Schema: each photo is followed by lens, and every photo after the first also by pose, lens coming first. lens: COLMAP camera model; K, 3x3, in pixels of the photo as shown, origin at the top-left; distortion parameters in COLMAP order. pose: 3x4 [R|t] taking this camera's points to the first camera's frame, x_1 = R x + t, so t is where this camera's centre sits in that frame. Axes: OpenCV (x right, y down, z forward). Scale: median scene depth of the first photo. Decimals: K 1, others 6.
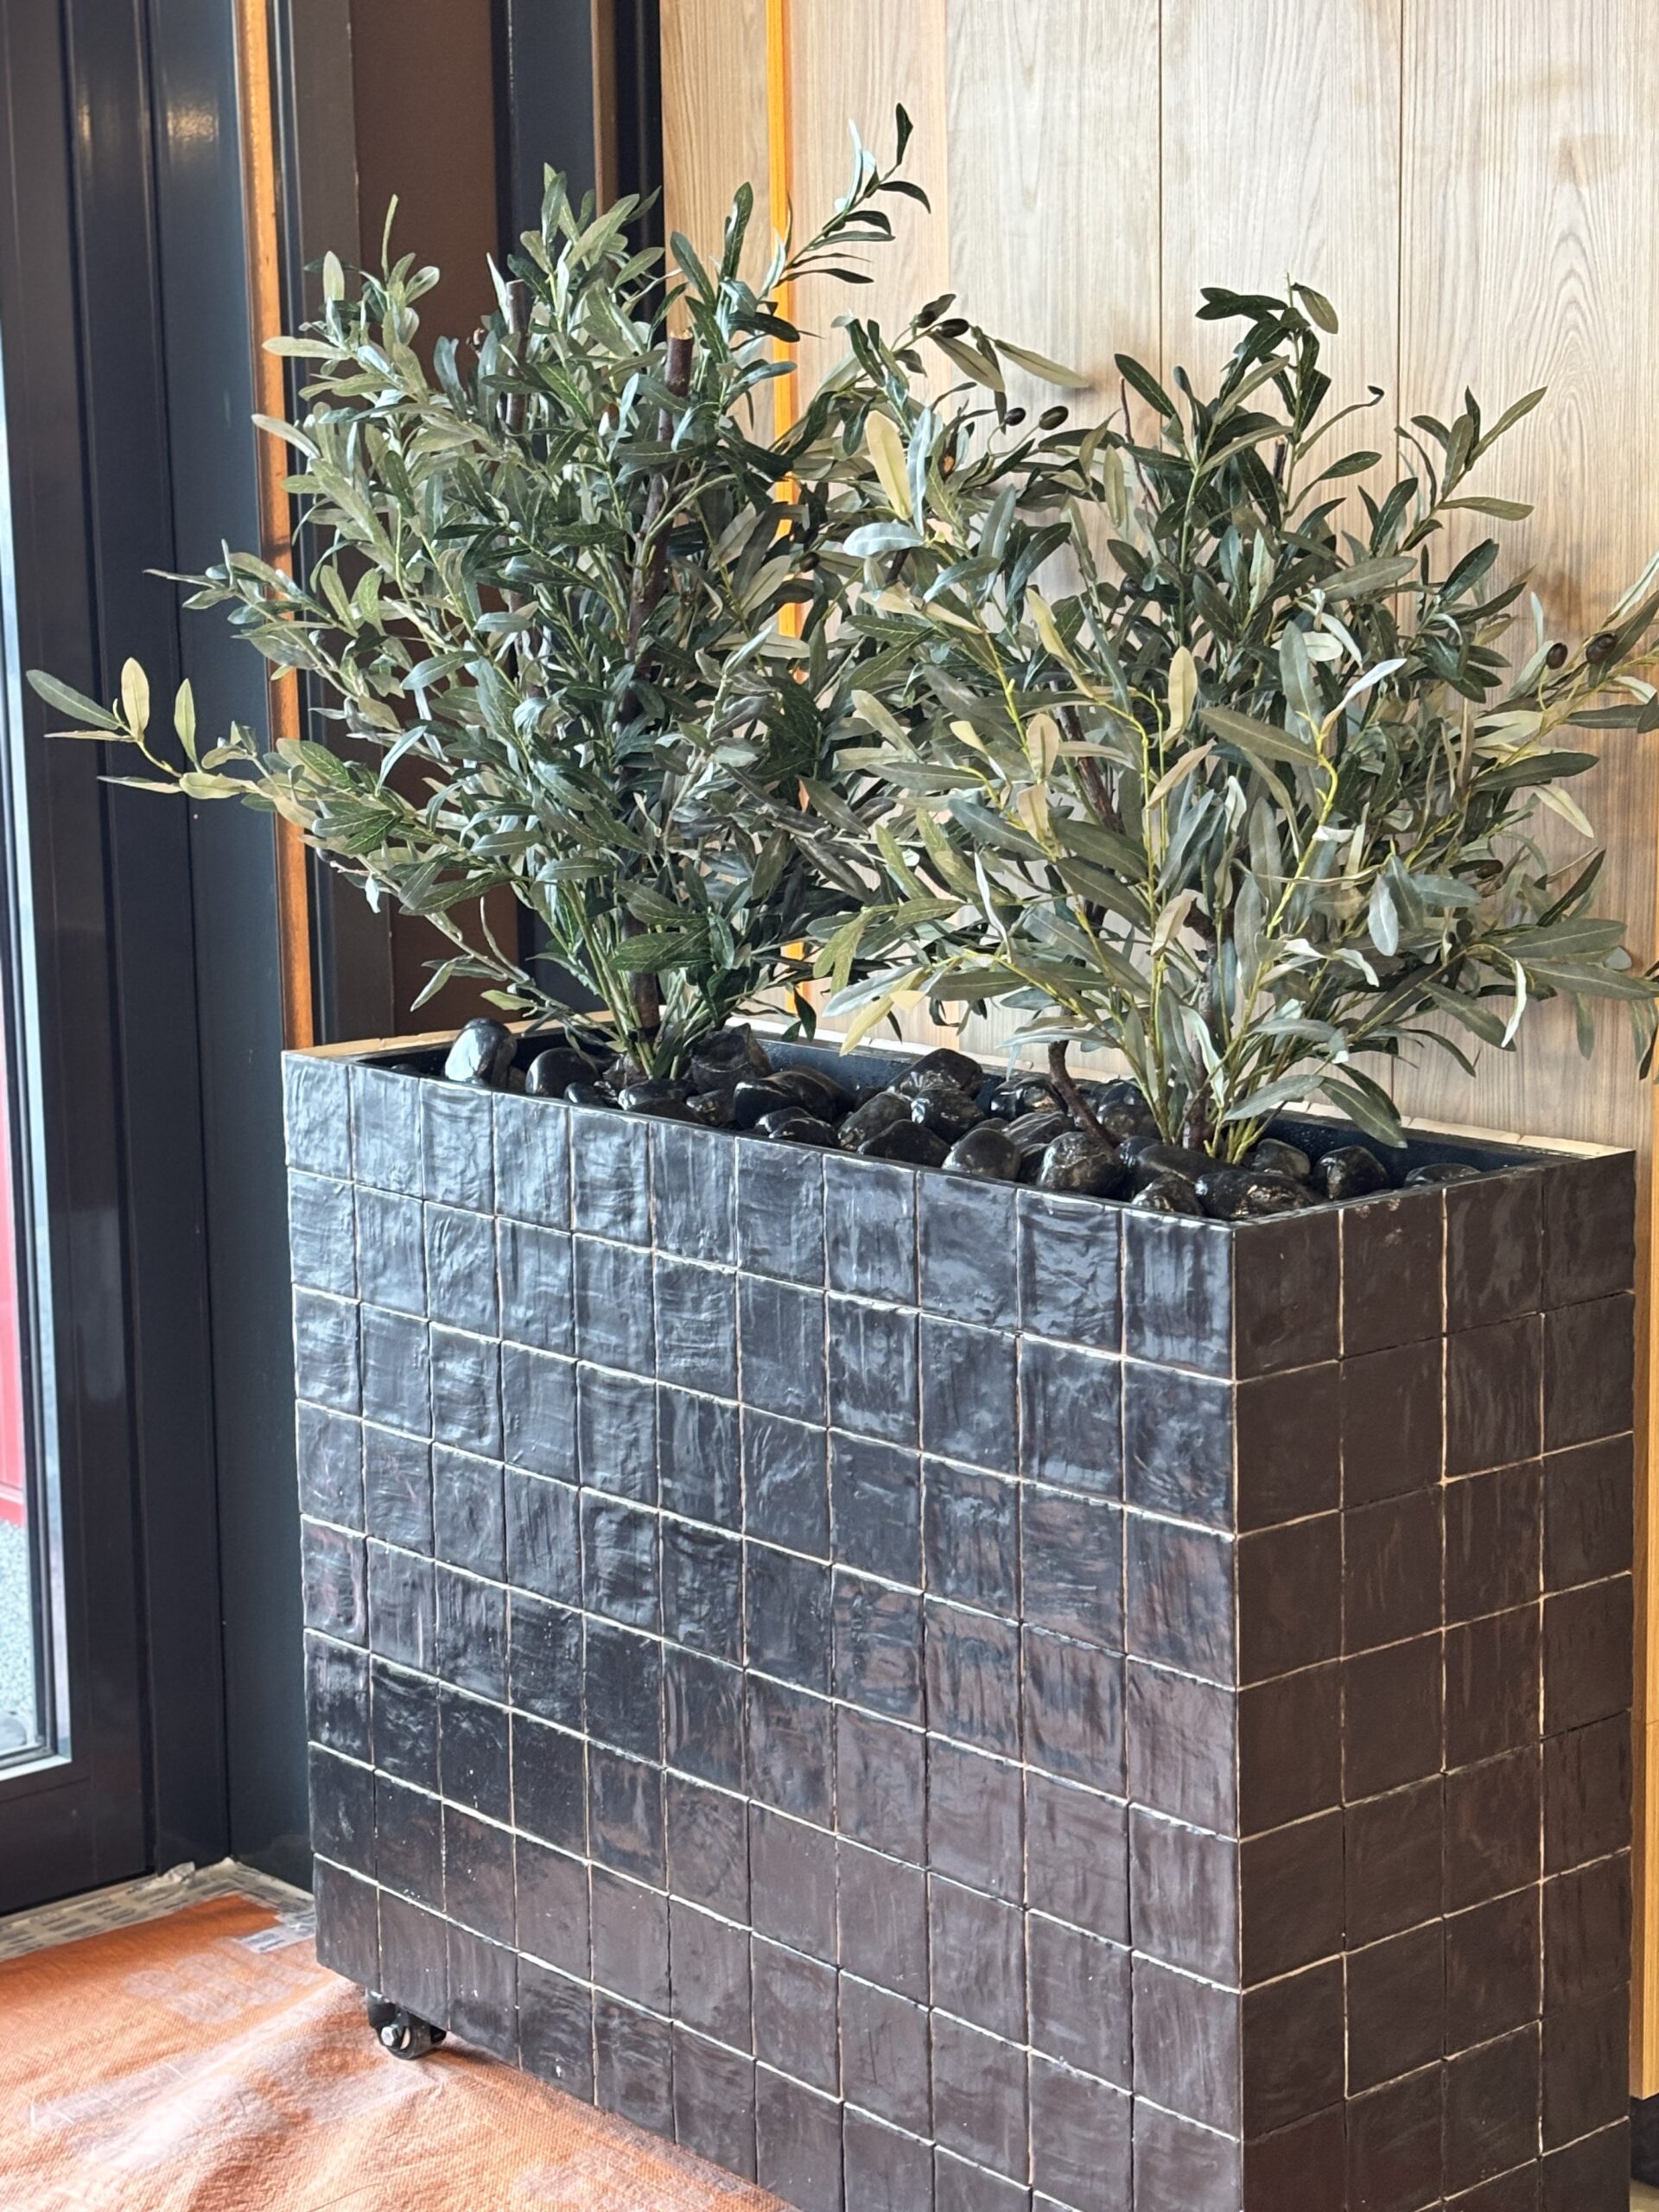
lens RADIAL K [[3918.8, 0, 817.9], [0, 3918.8, 1096.5], [0, 0, 1]] dist [0.062682, 0.000000]
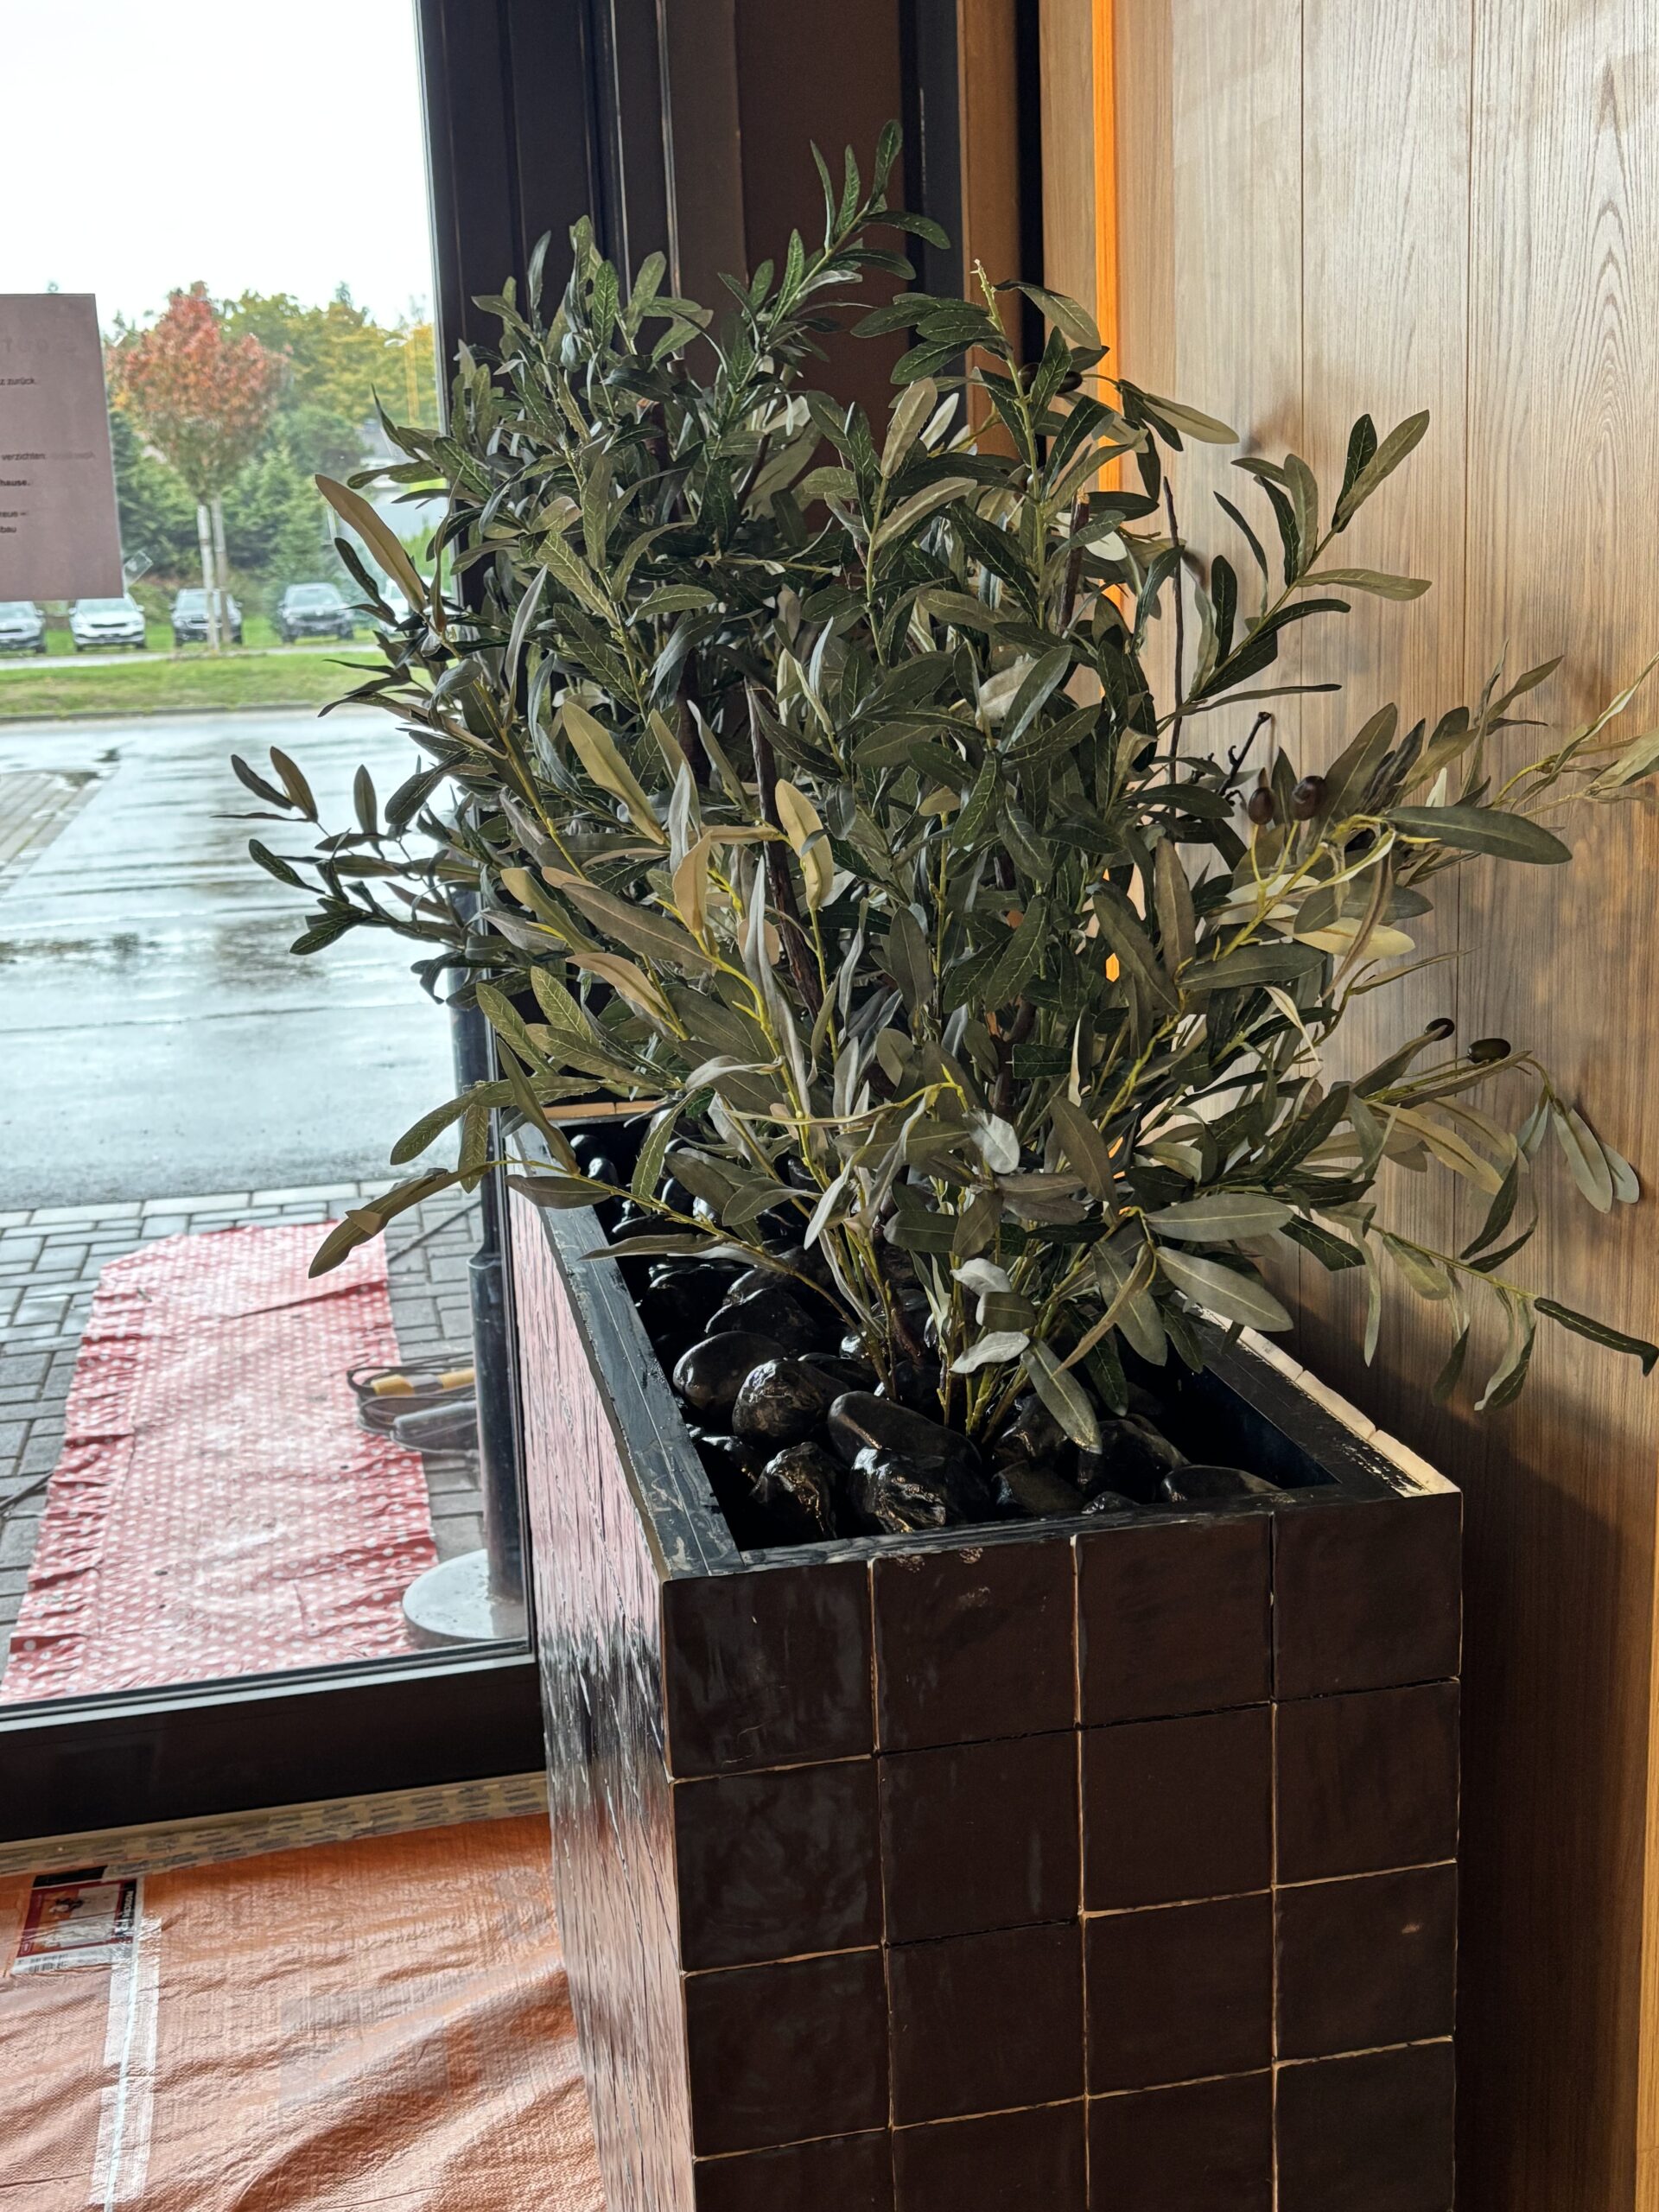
lens RADIAL K [[2436.0, 0, 834.4], [0, 2436.0, 1115.3], [0, 0, 1]] dist [0.011901, 0.000000]
pose [[0.875977, 0.084792, -0.474842, 0.295732], [-0.051807, 0.995272, 0.082153, -0.080120], [0.479563, -0.047364, 0.876228, 0.528301]]
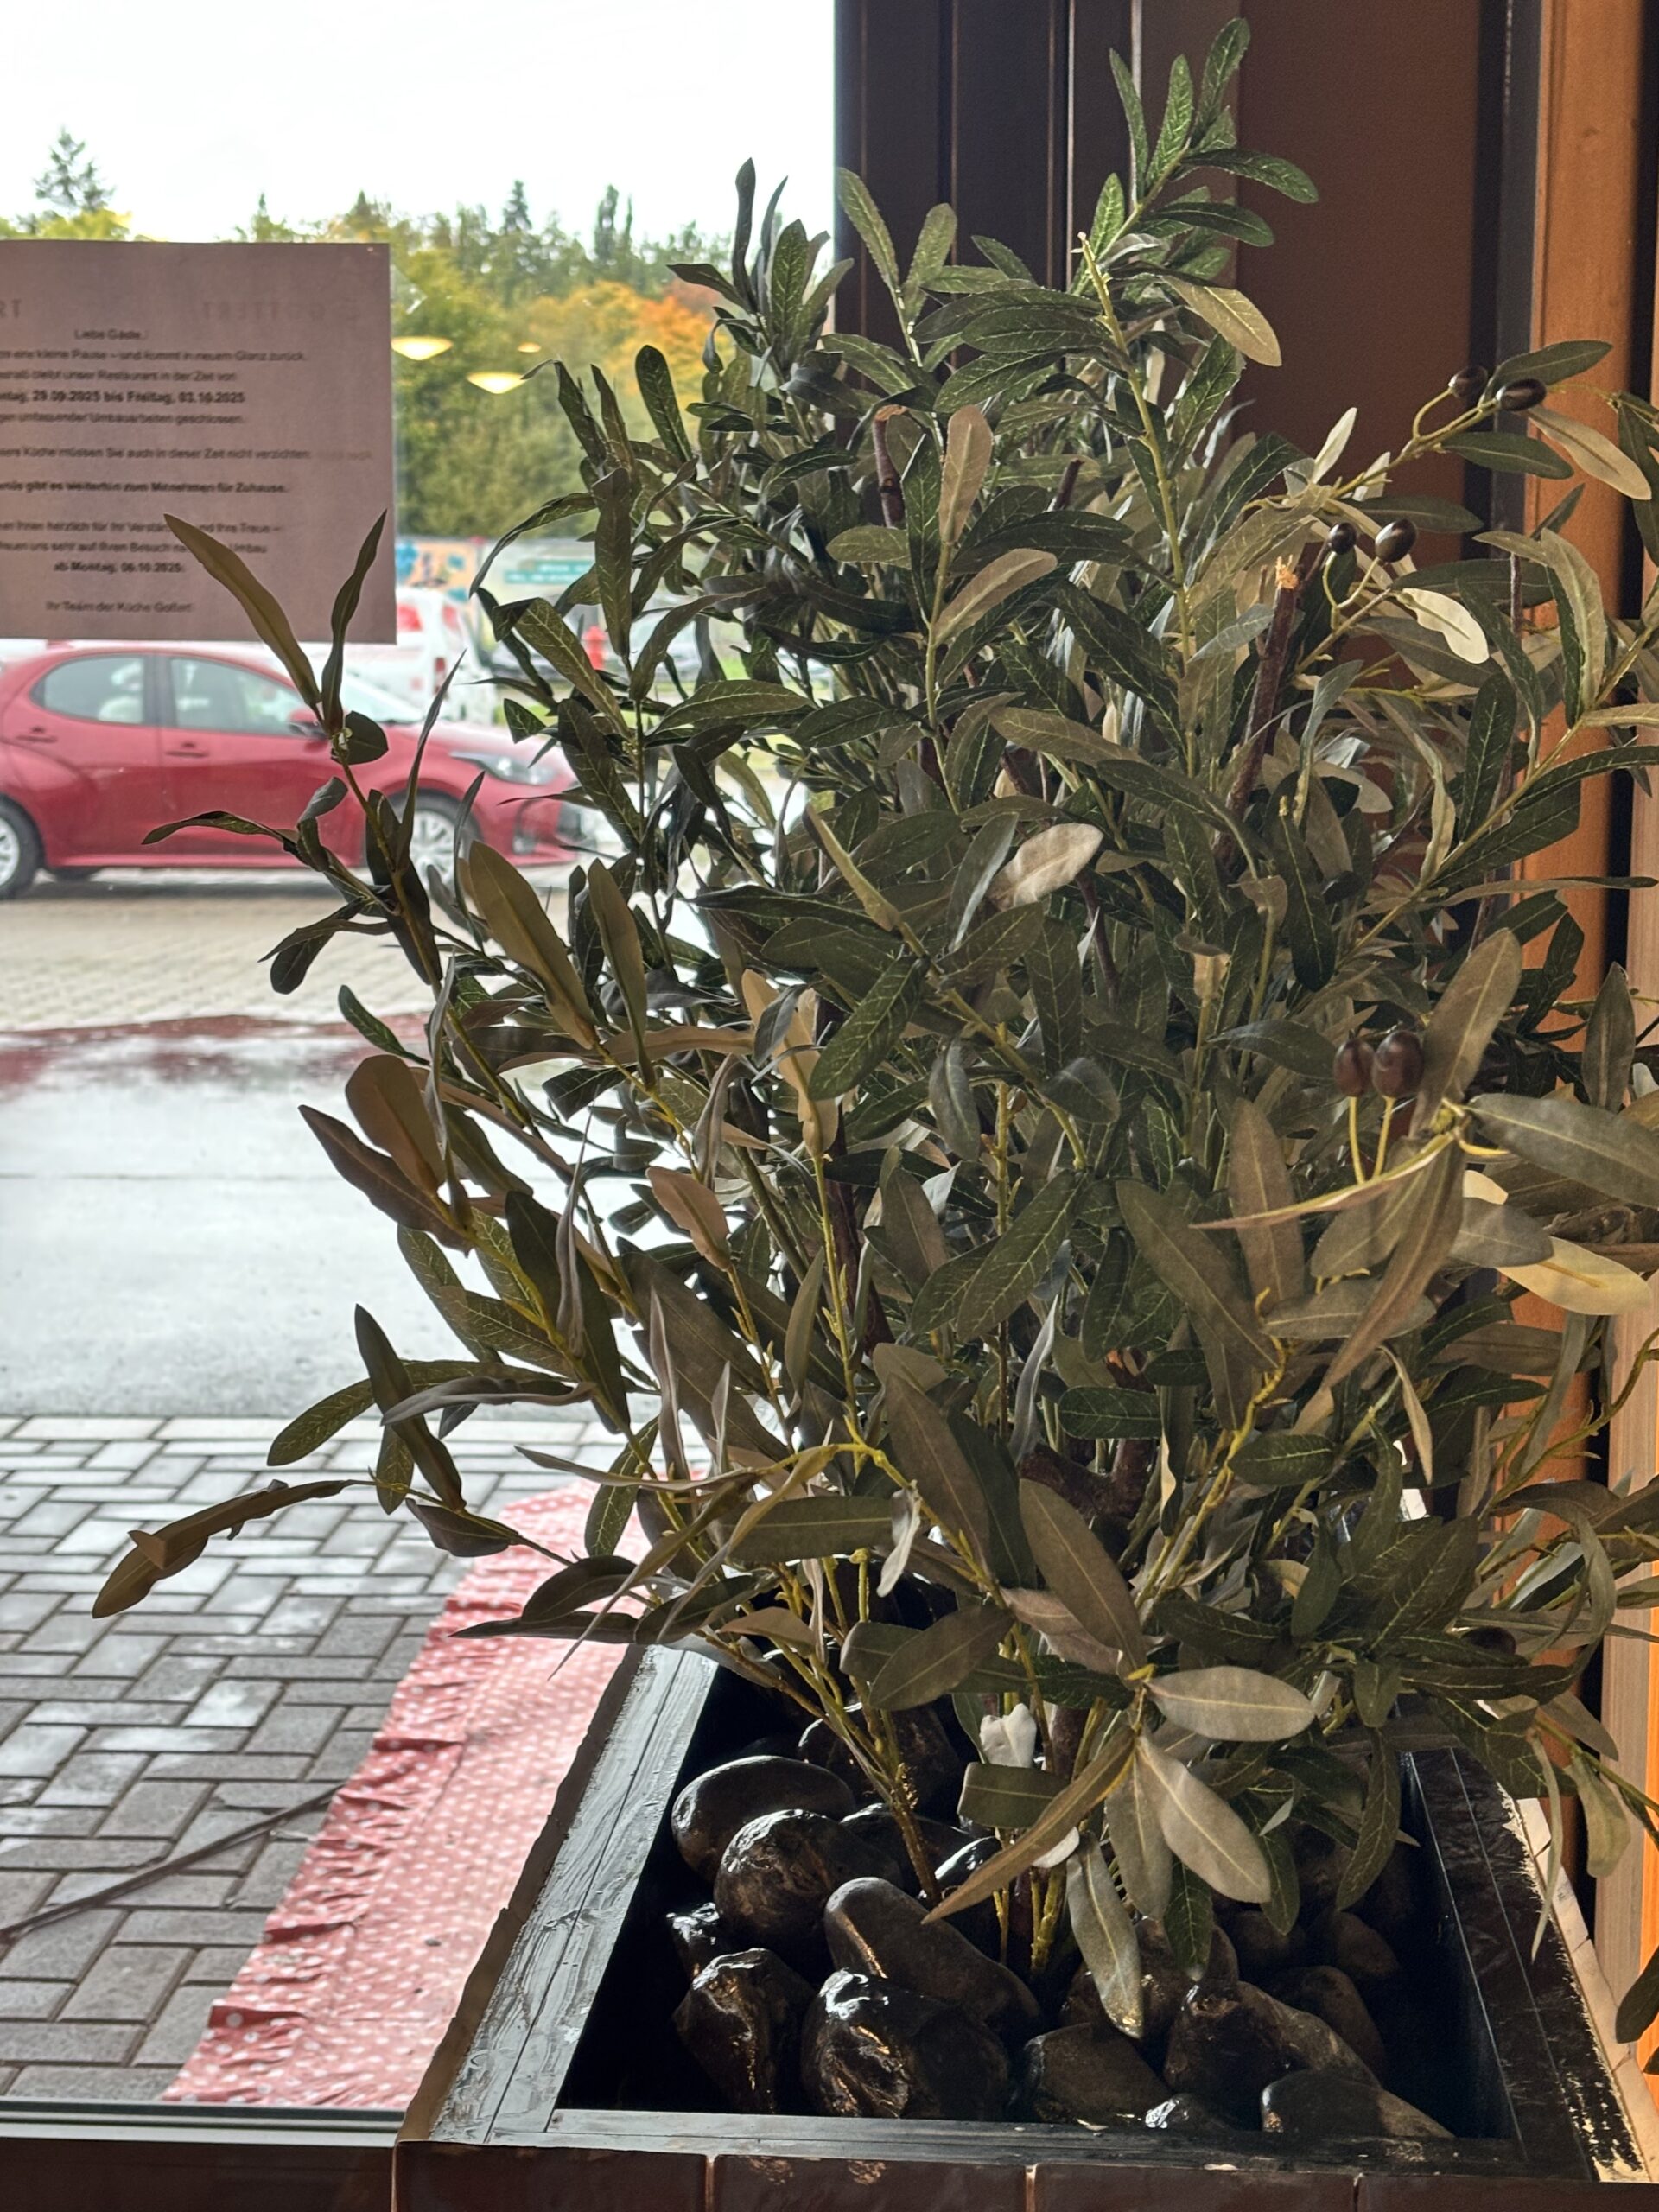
lens RADIAL K [[3352.6, 0, 831.6], [0, 3352.6, 1104.5], [0, 0, 1]] dist [0.038303, 0.000000]
pose [[0.716047, 0.111867, -0.689030, 0.361880], [-0.121034, 0.992021, 0.035279, -0.101513], [0.687479, 0.058135, 0.723873, 0.611199]]
